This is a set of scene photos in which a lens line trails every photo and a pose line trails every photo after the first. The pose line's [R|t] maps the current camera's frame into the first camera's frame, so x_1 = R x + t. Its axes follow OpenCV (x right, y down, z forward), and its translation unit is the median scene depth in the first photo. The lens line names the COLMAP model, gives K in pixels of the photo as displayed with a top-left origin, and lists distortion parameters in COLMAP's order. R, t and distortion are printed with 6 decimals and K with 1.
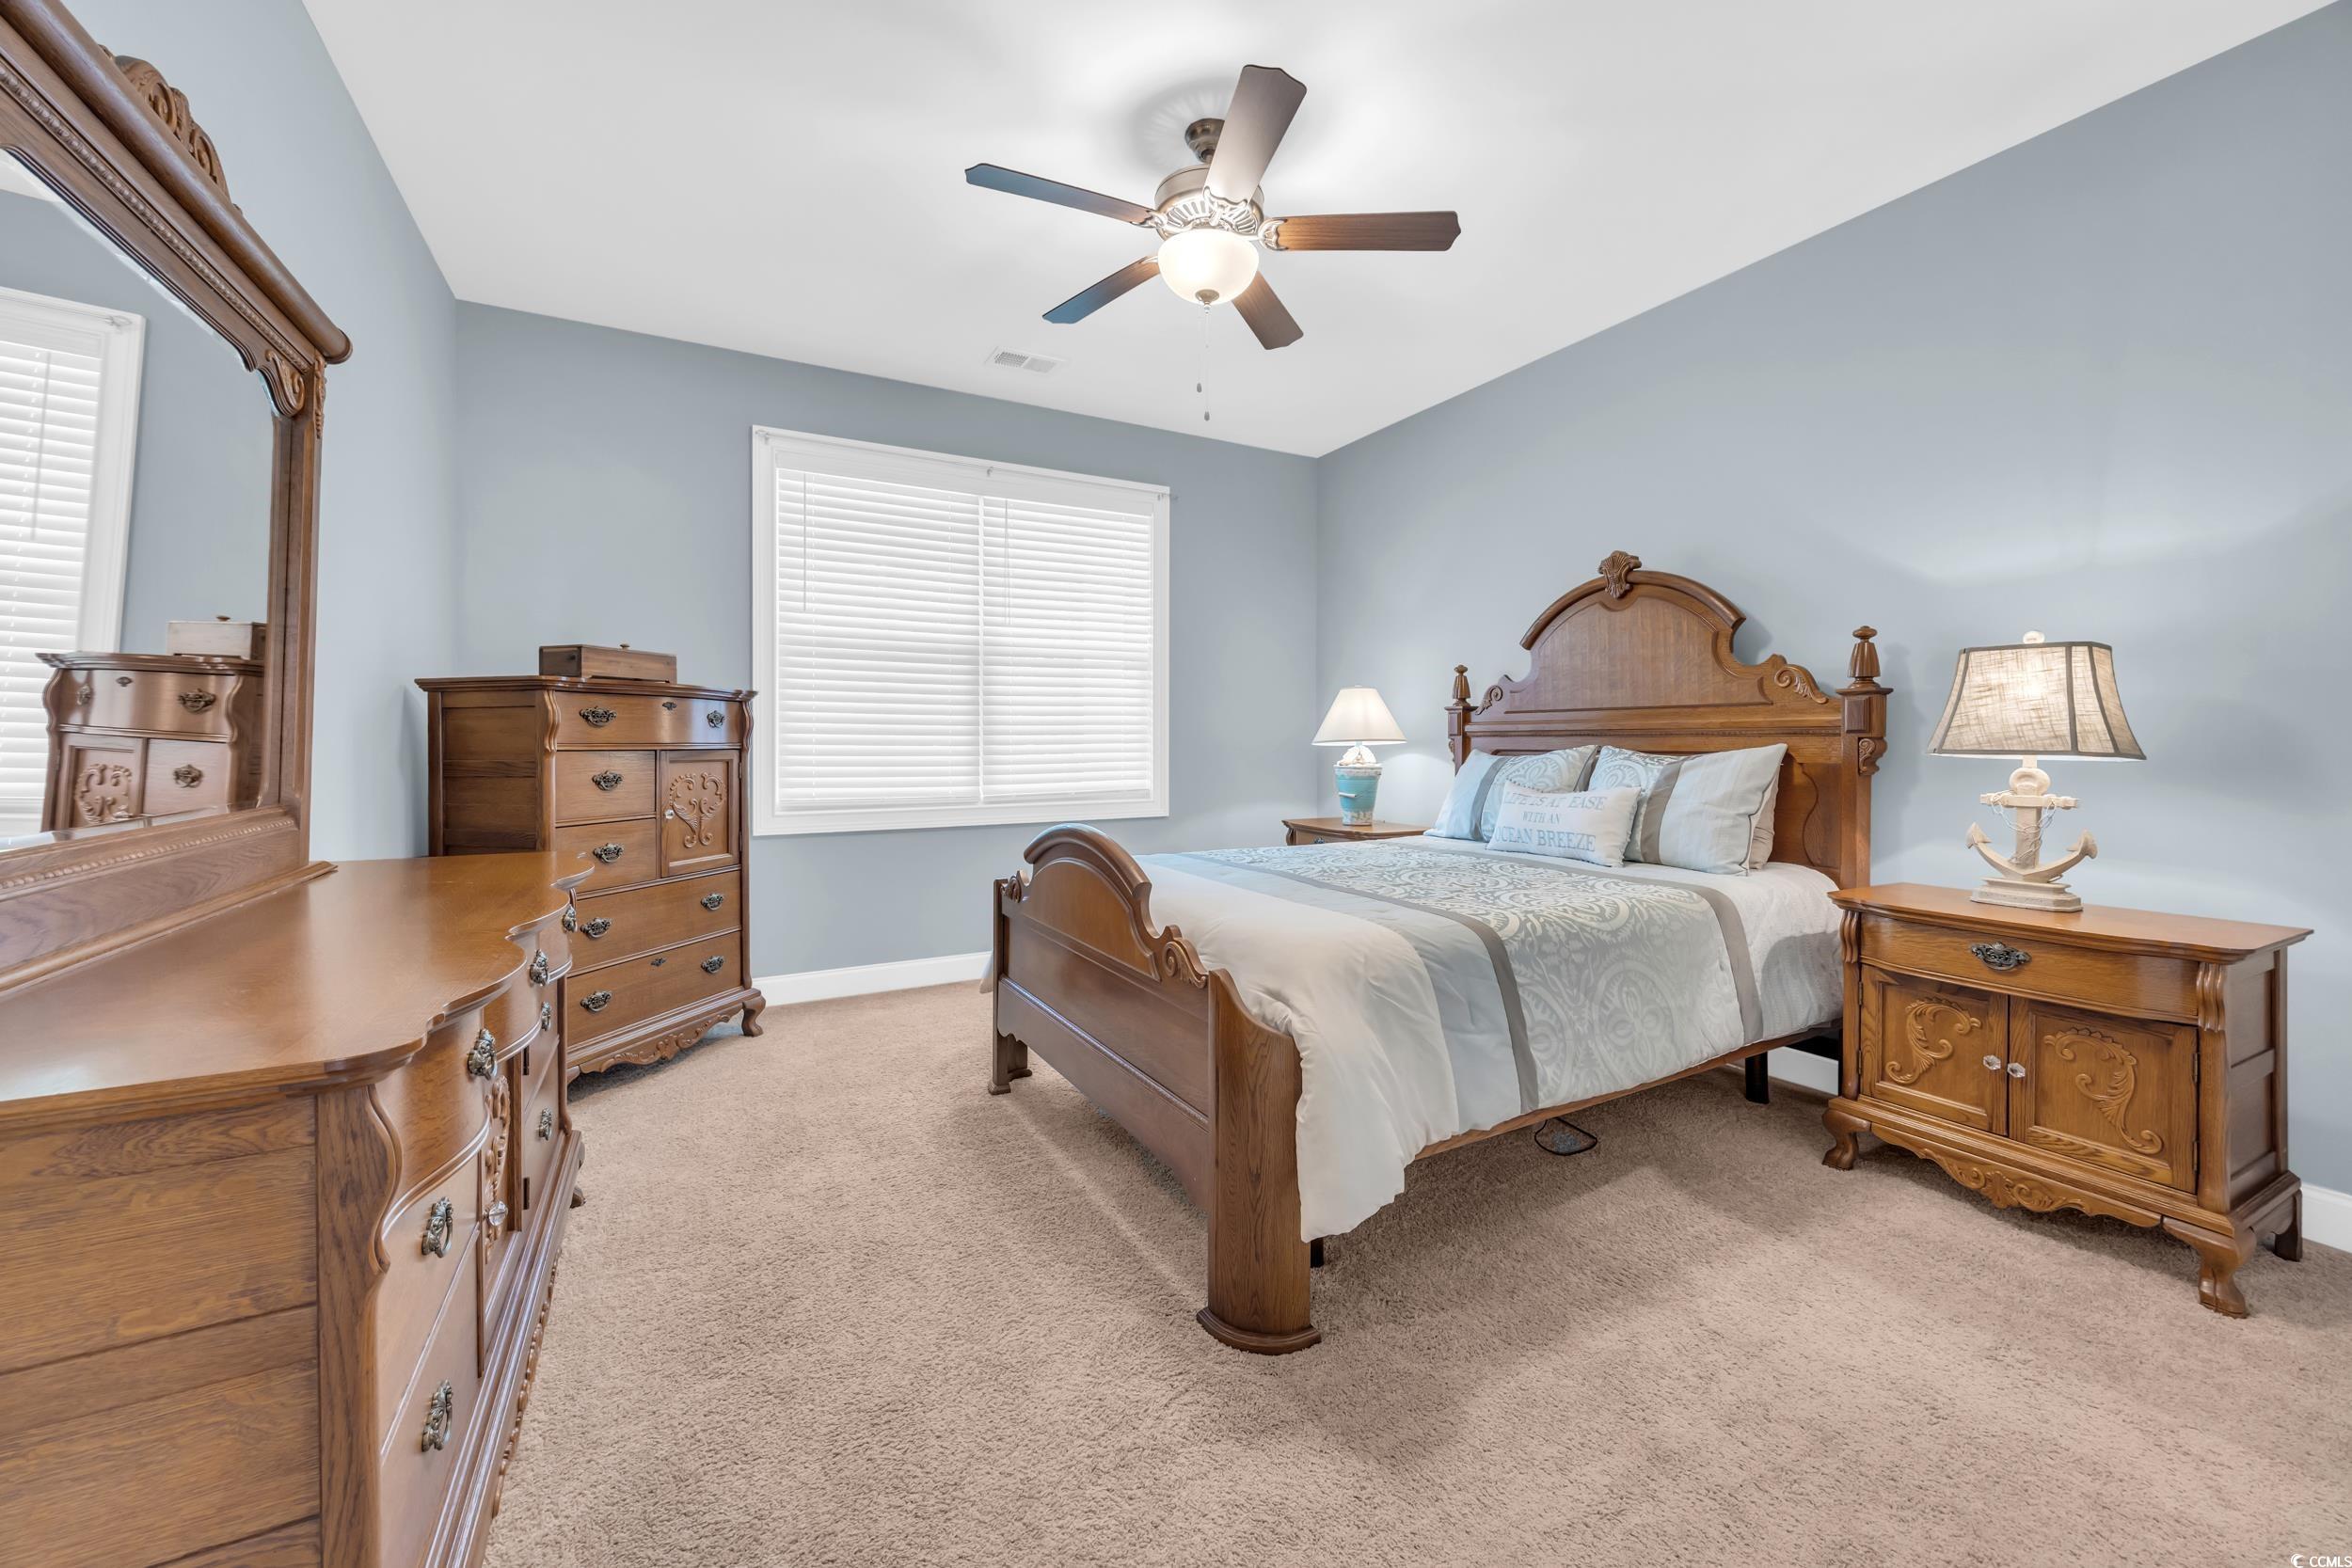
lens RADIAL K [[905.4, 0, 1181.2], [0, 905.4, 738.2], [0, 0, 1]] dist [-0.003415, 0.000333]
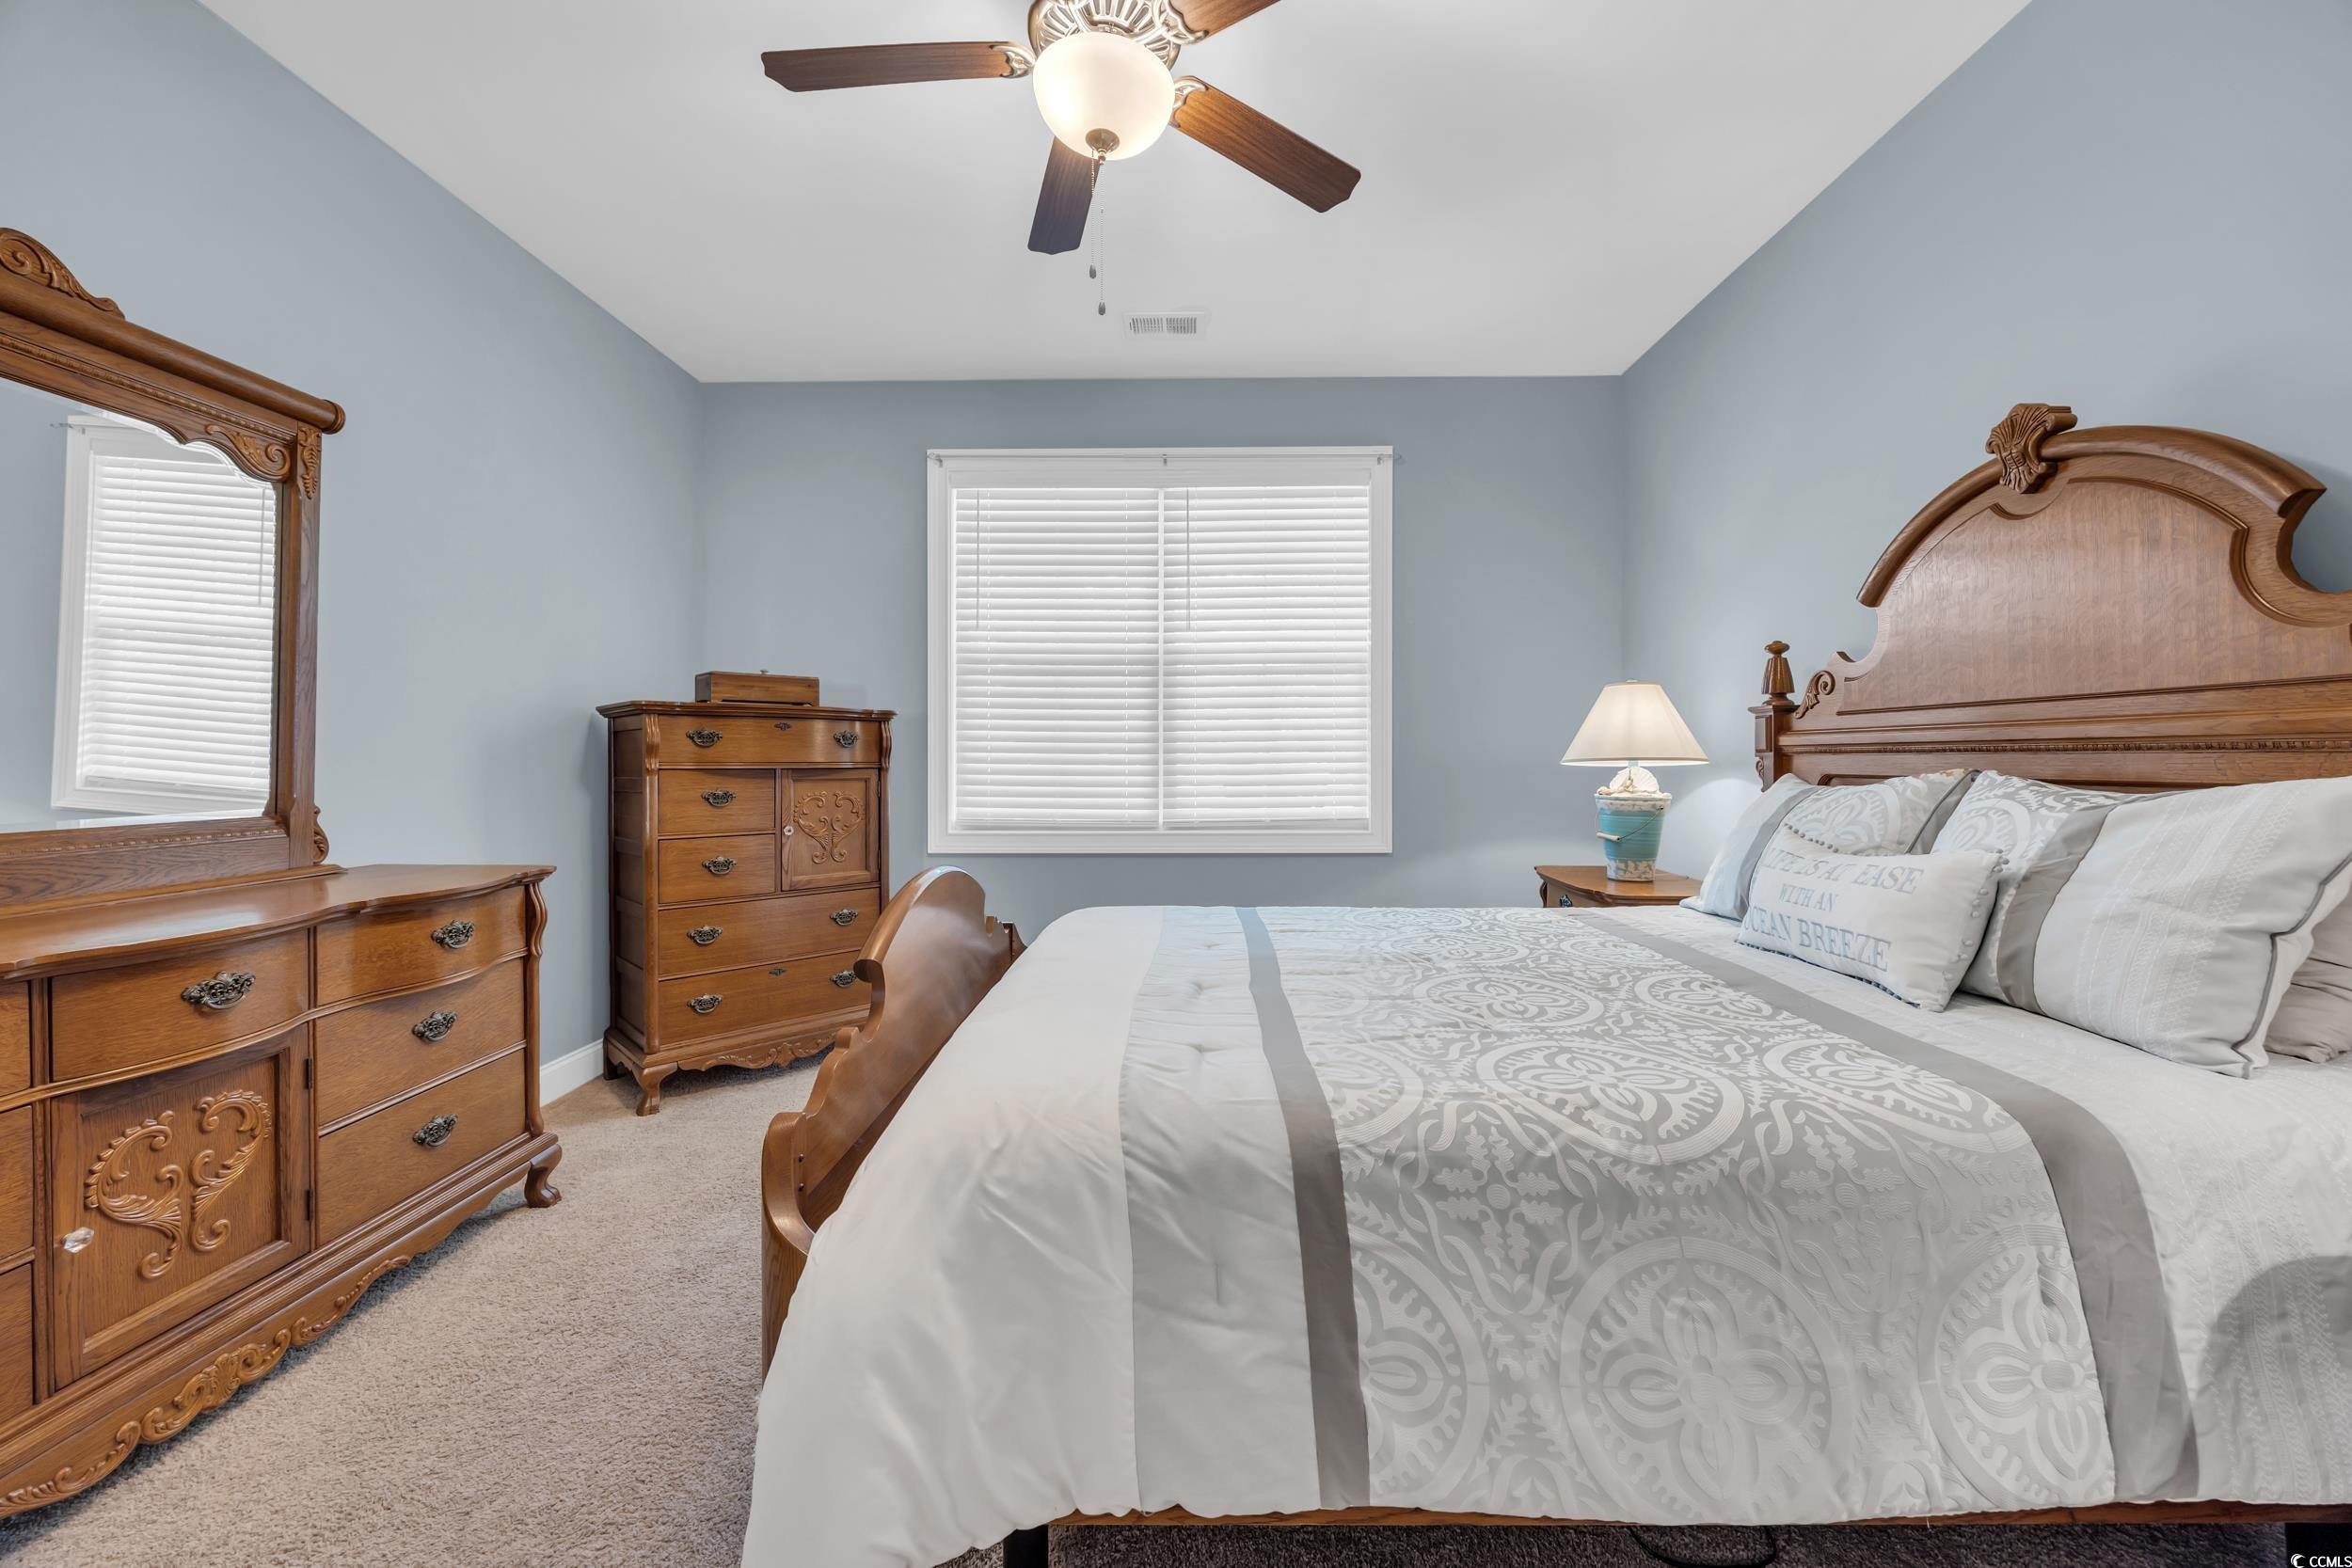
lens RADIAL K [[905.4, 0, 1158.0], [0, 905.4, 753.2], [0, 0, 1]] dist [-0.003415, 0.000333]
pose [[0.869249, -0.003040, -0.494365, 0.325197], [0.001637, 0.999993, -0.003271, -0.000888], [0.494371, 0.002034, 0.869248, 0.310331]]
